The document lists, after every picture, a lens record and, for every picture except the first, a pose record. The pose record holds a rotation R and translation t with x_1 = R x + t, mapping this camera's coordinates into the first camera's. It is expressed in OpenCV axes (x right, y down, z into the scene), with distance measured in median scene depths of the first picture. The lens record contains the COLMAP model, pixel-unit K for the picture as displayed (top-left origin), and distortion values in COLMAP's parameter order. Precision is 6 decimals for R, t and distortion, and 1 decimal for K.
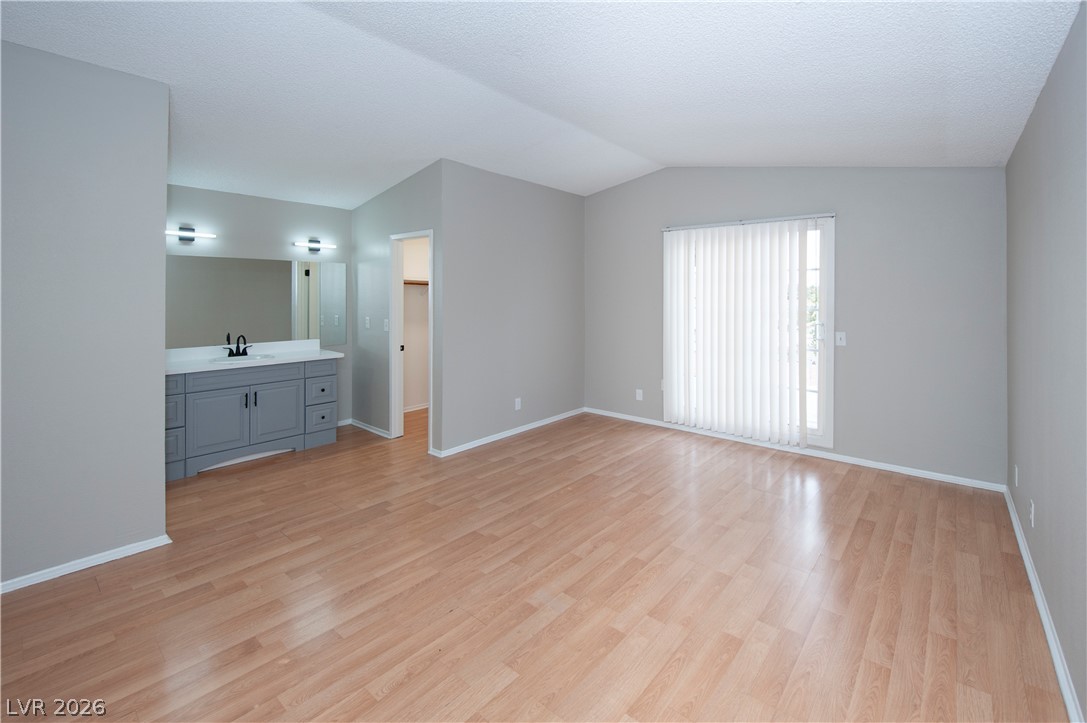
lens RADIAL K [[460.6, 0, 585.7], [0, 460.6, 293.4], [0, 0, 1]] dist [-0.014204, -0.002493]
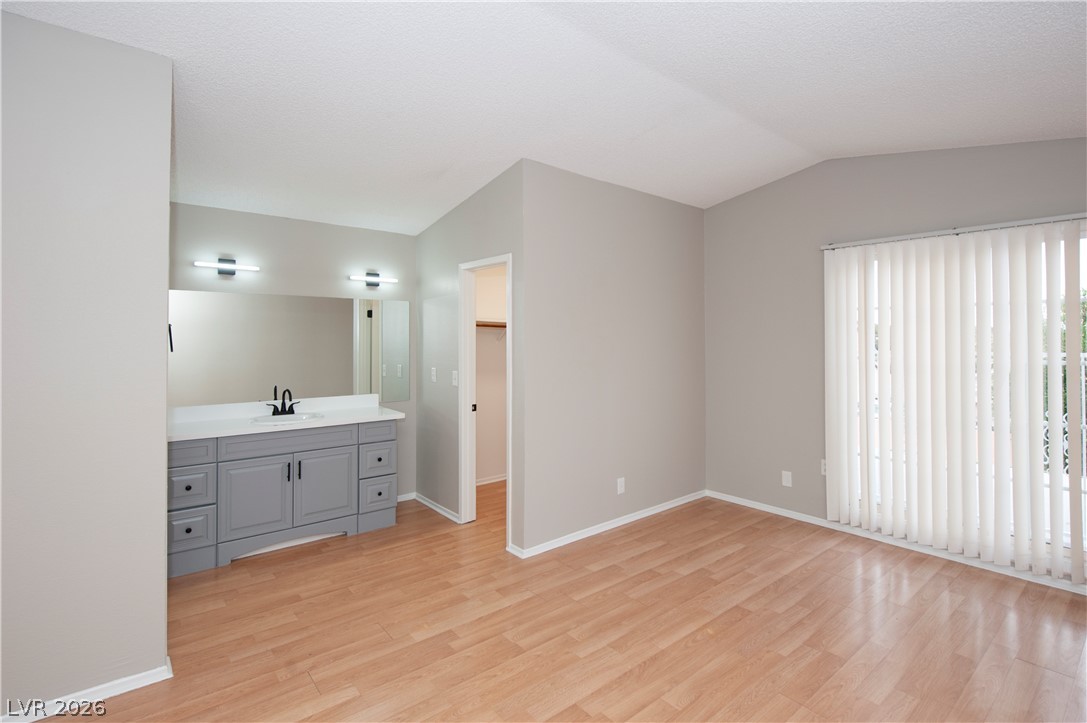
lens RADIAL K [[515.9, 0, 575.9], [0, 515.9, 334.0], [0, 0, 1]] dist [-0.016233, -0.000089]
pose [[0.981363, -0.002244, -0.192150, -0.071649], [0.001172, 0.999983, -0.005691, -0.001599], [0.192159, 0.005359, 0.981349, 0.201652]]
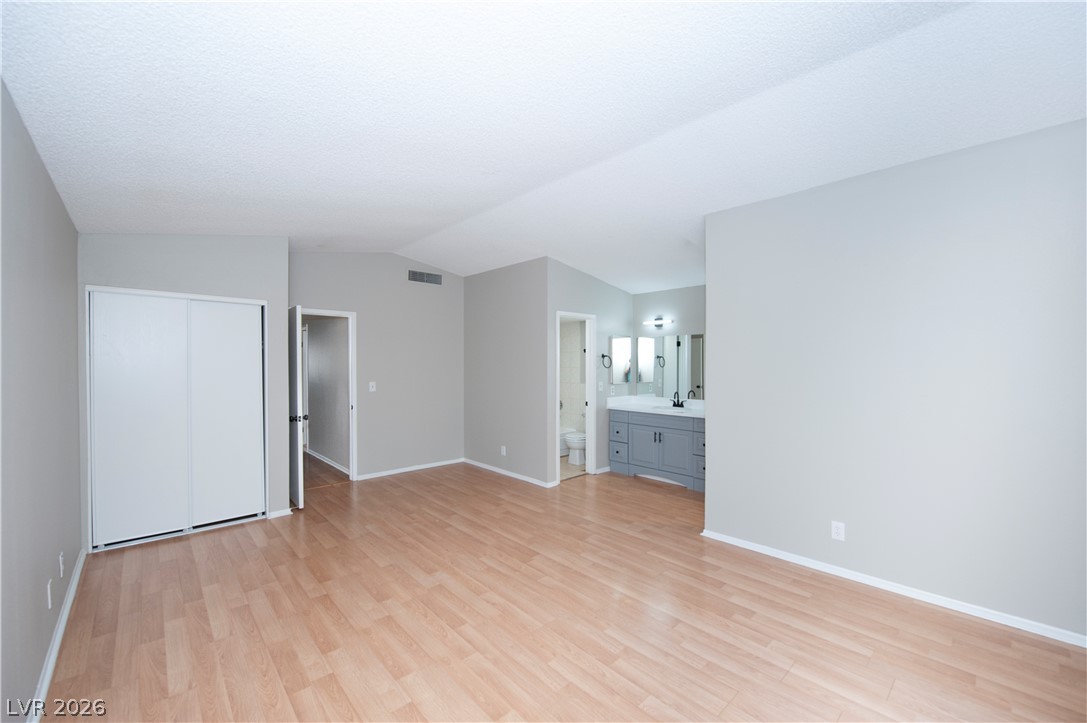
lens RADIAL K [[460.6, 0, 537.9], [0, 460.6, 352.3], [0, 0, 1]] dist [-0.014204, -0.002493]
pose [[-0.189659, -0.021685, -0.981611, 0.696870], [0.005821, 0.999714, -0.023210, 0.003059], [0.981833, -0.010116, -0.189478, 0.872536]]
